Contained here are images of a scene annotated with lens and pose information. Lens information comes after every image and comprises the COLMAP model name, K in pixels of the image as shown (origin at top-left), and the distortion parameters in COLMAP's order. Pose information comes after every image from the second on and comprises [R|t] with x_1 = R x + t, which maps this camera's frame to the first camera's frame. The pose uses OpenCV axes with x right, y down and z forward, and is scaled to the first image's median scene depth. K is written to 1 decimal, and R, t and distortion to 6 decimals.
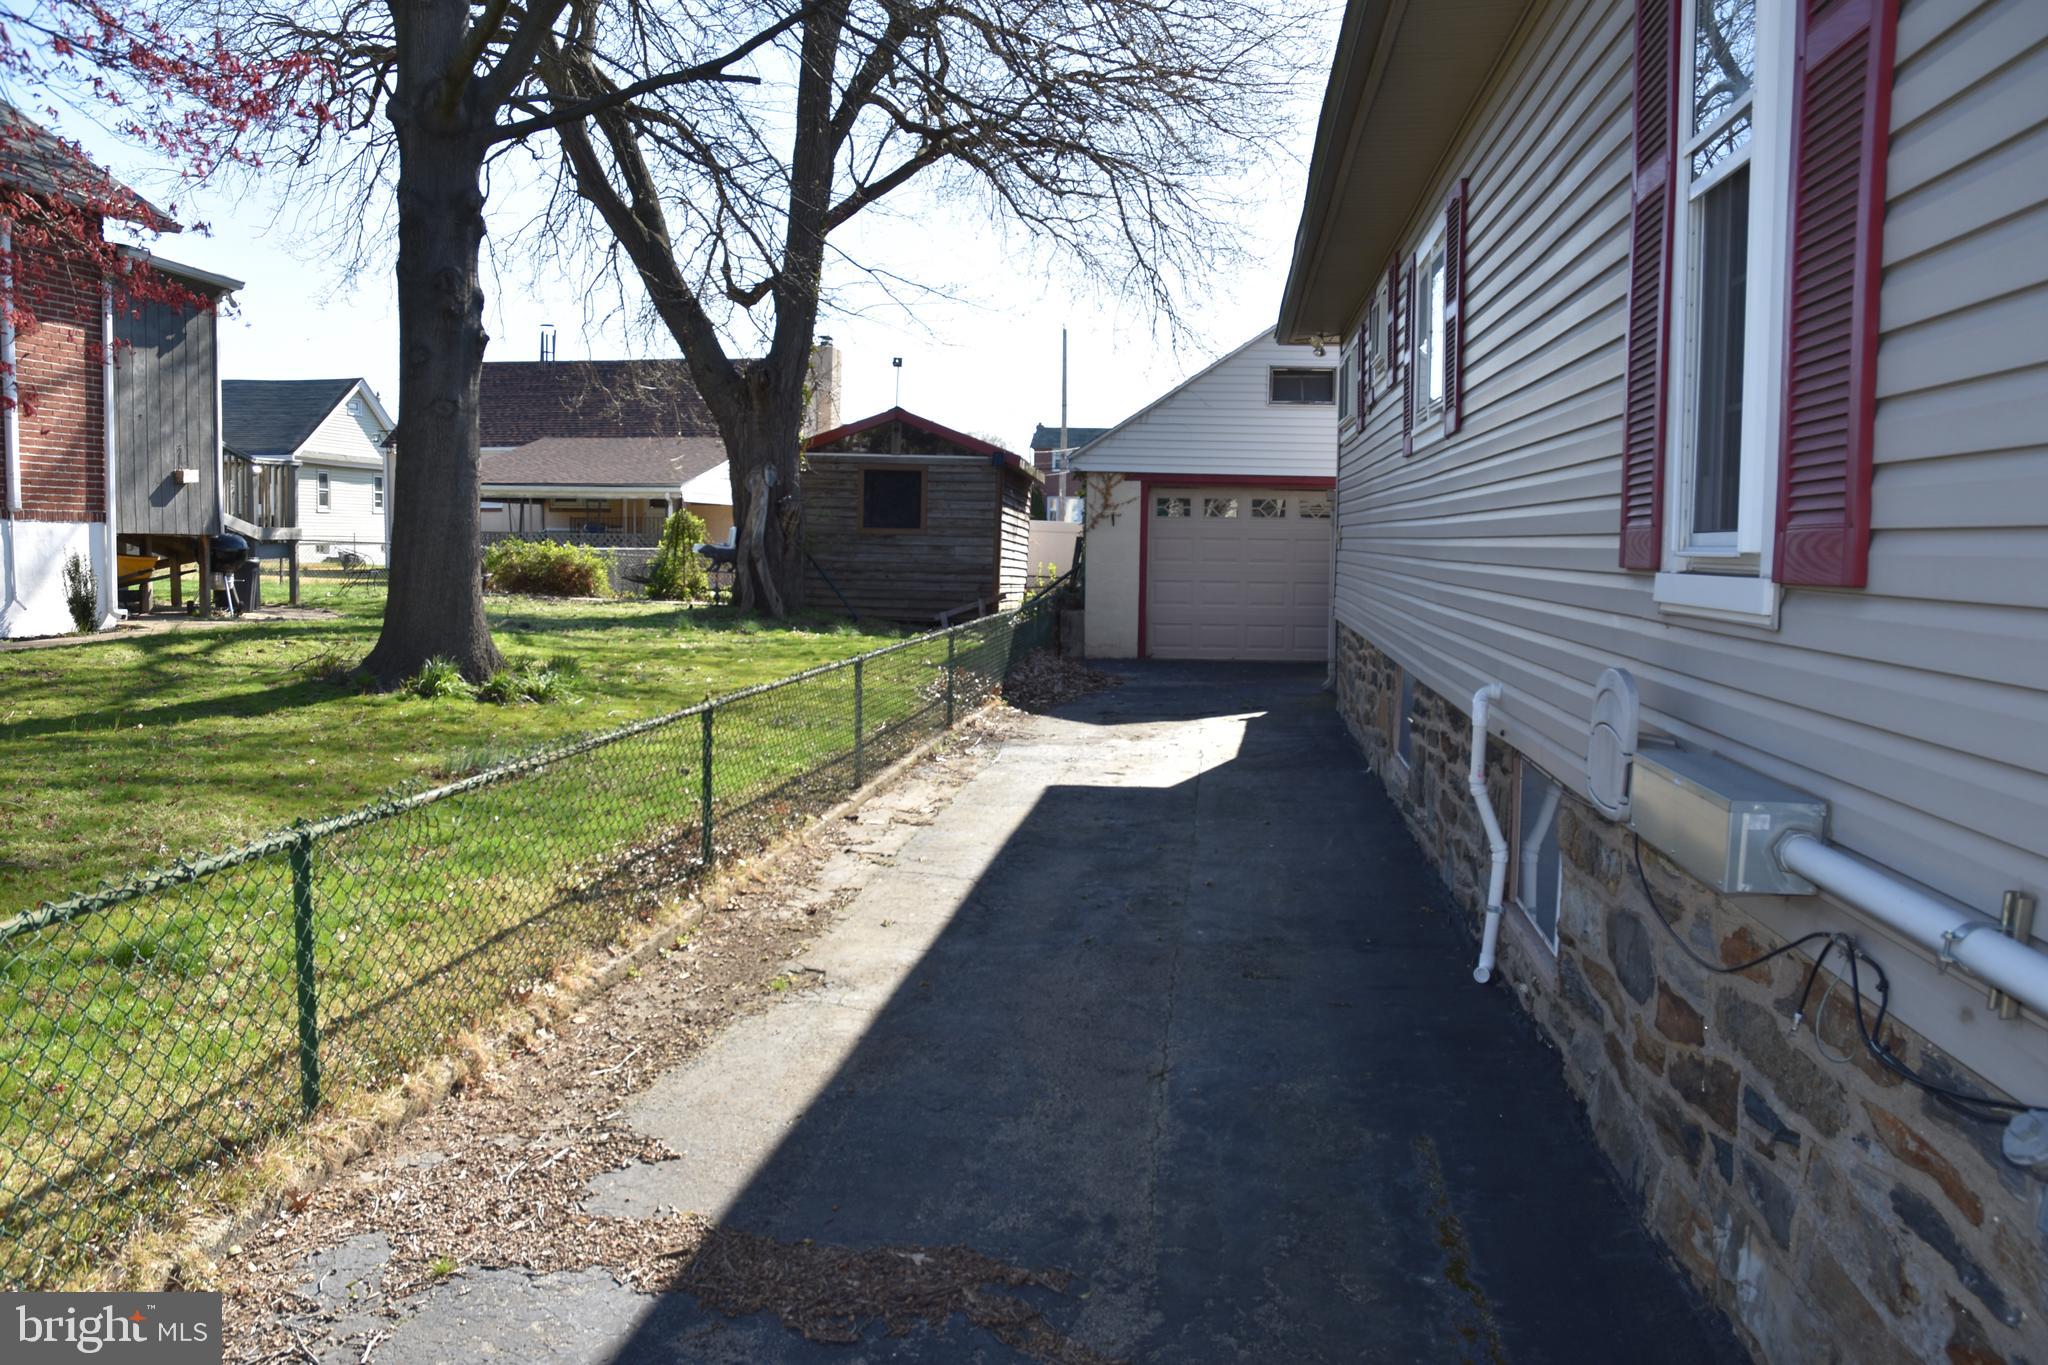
lens RADIAL K [[1584.8, 0, 1014.0], [0, 1584.8, 684.8], [0, 0, 1]] dist [-0.097589, 0.001441]
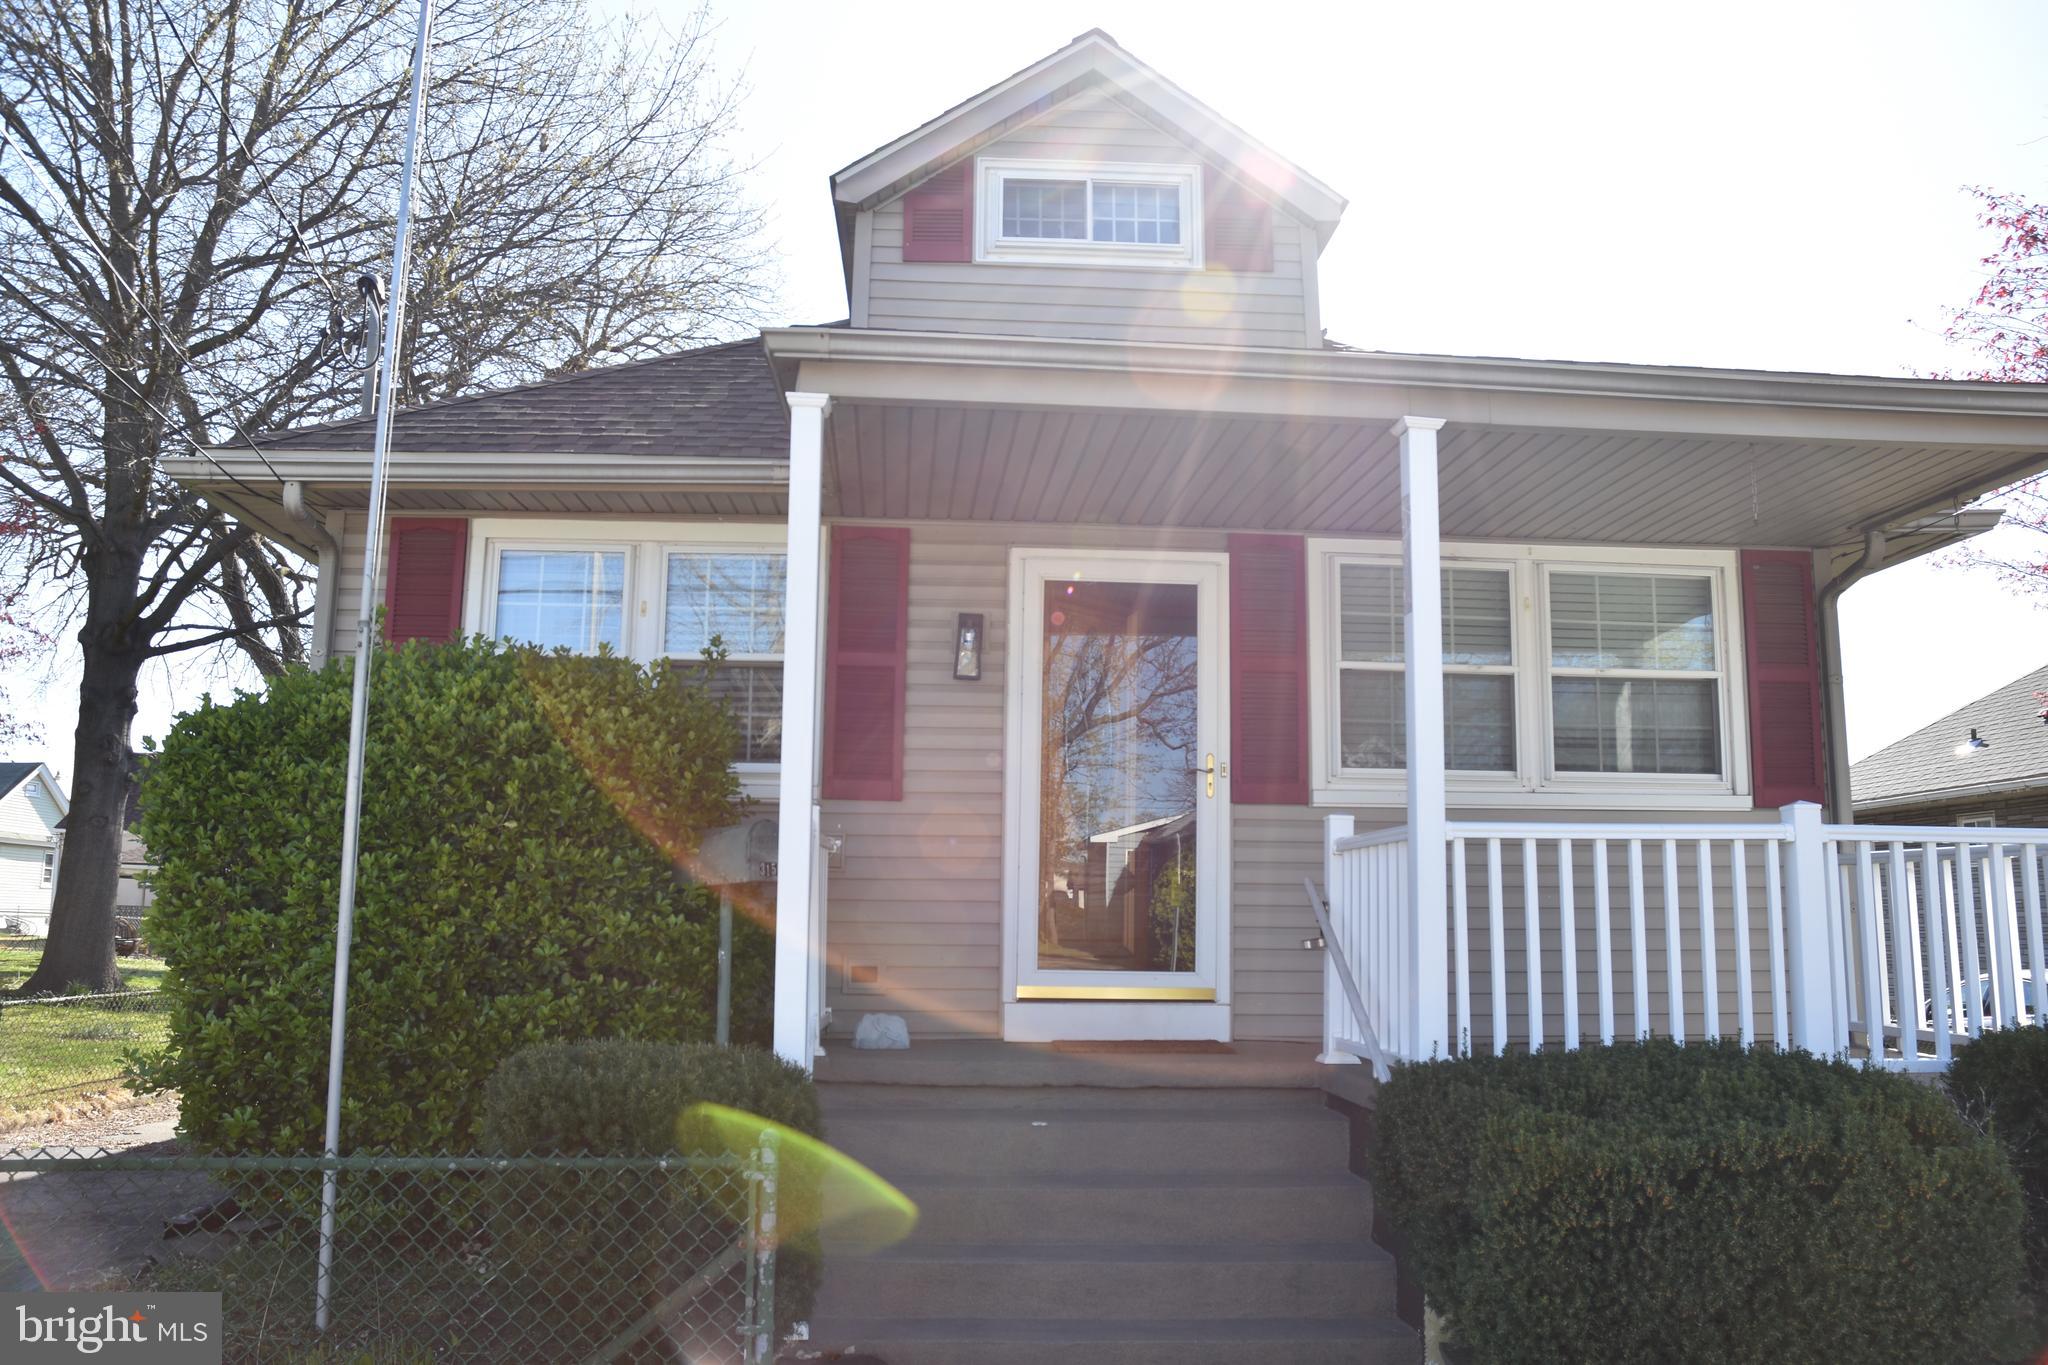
lens RADIAL K [[1613.3, 0, 1028.8], [0, 1613.3, 672.5], [0, 0, 1]] dist [-0.159080, 0.139300]
pose [[0.984391, 0.023671, 0.174394, 0.121163], [0.019878, 0.969619, -0.243811, 0.032898], [-0.174867, 0.243472, 0.954014, -0.297350]]
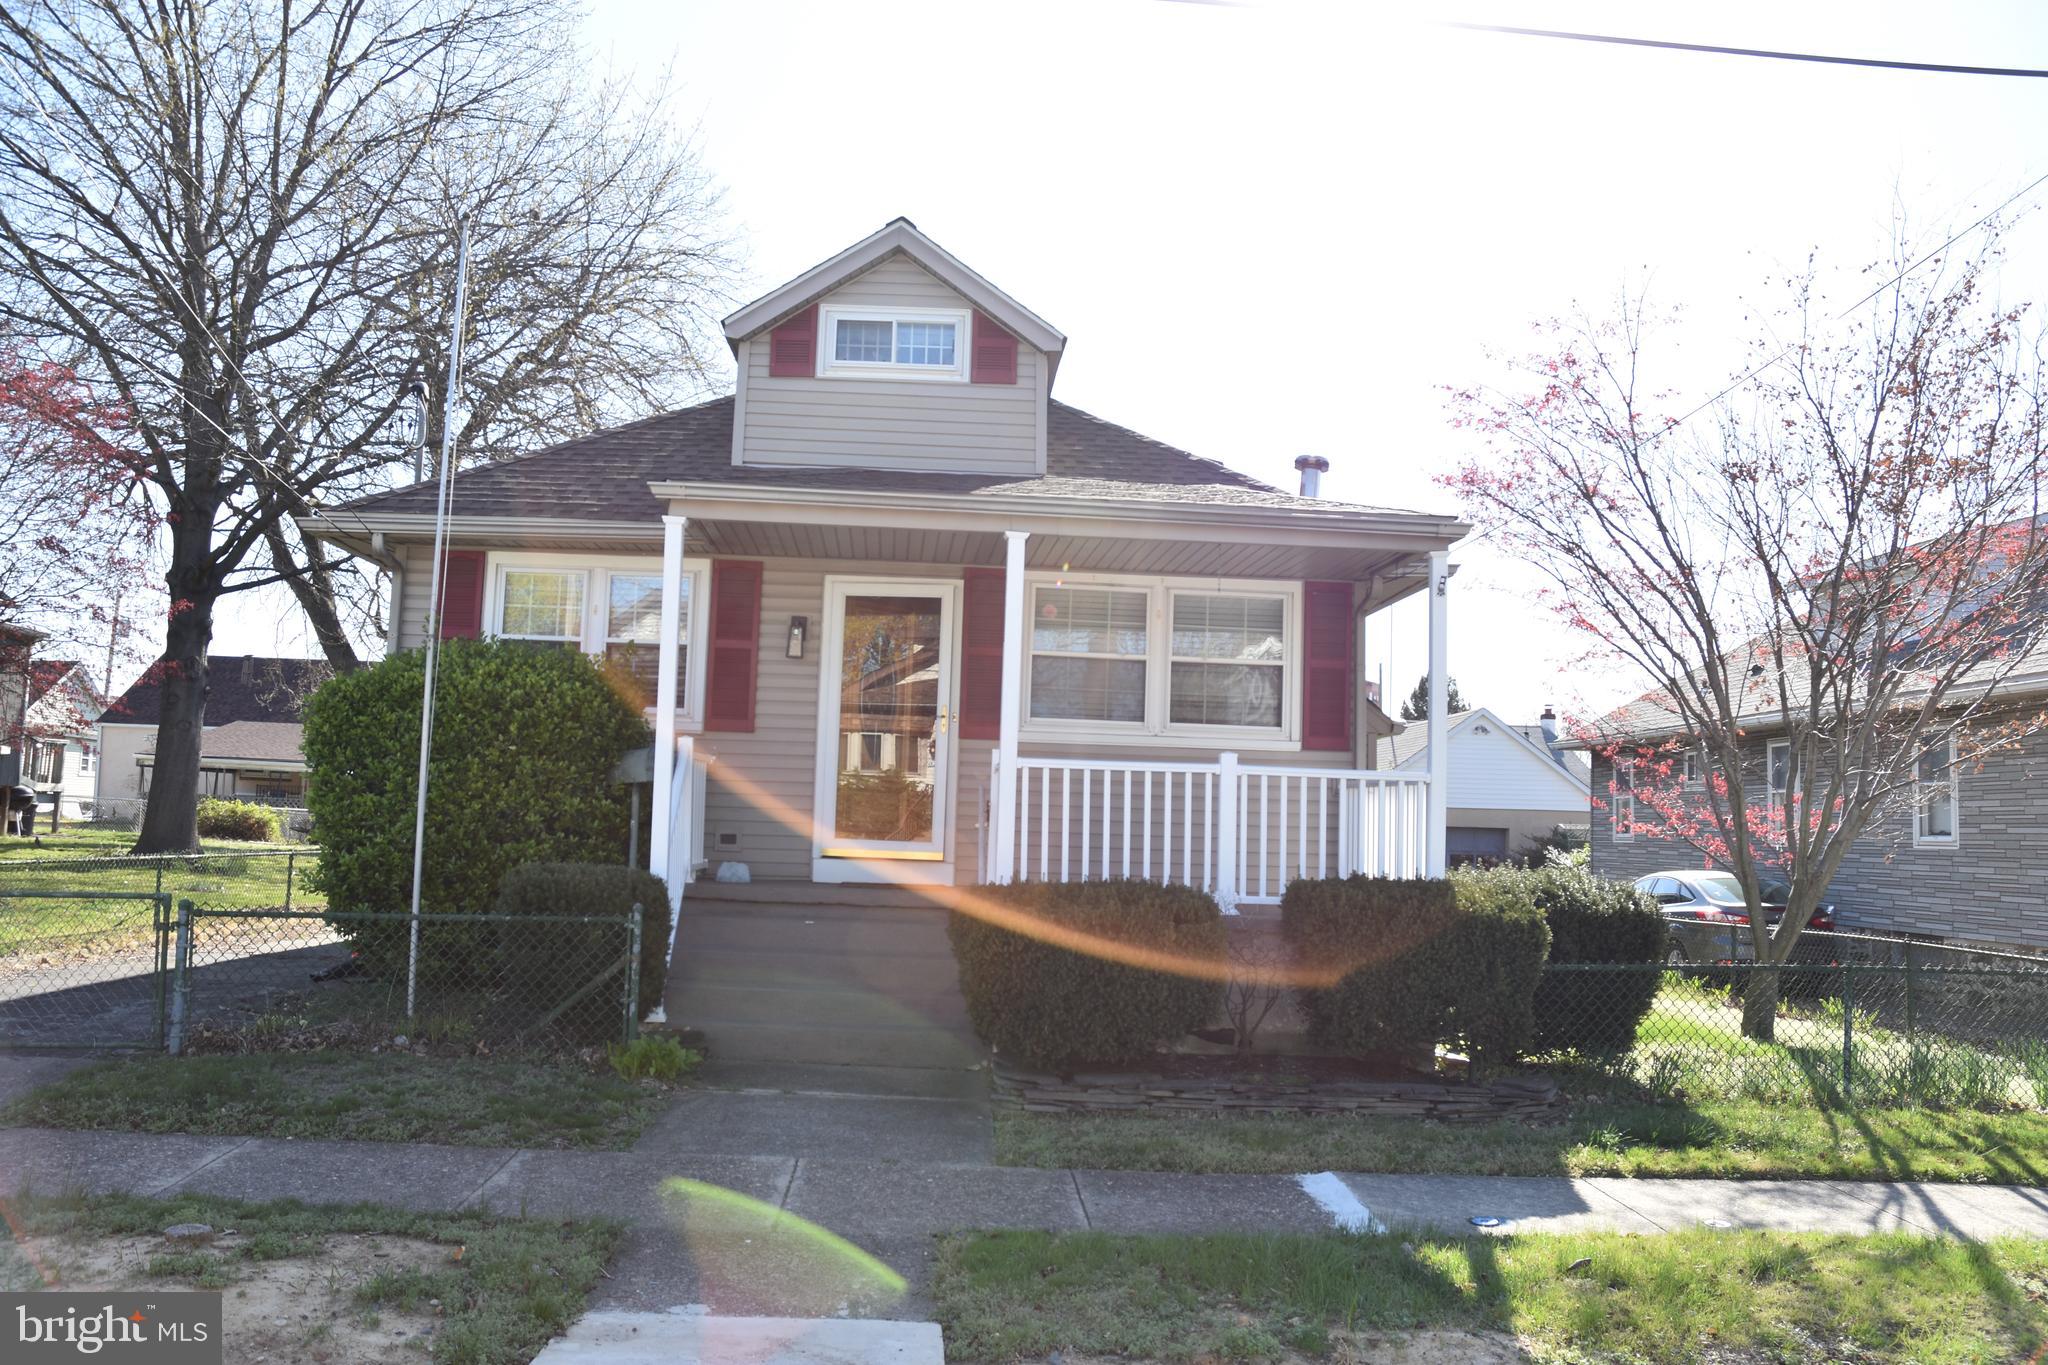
lens RADIAL K [[1613.3, 0, 1036.2], [0, 1613.3, 677.3], [0, 0, 1]] dist [-0.159080, 0.139300]
pose [[0.983143, 0.030826, 0.180221, 0.145913], [0.002400, 0.983425, -0.181300, 0.053072], [-0.182822, 0.178677, 0.966773, -0.480341]]
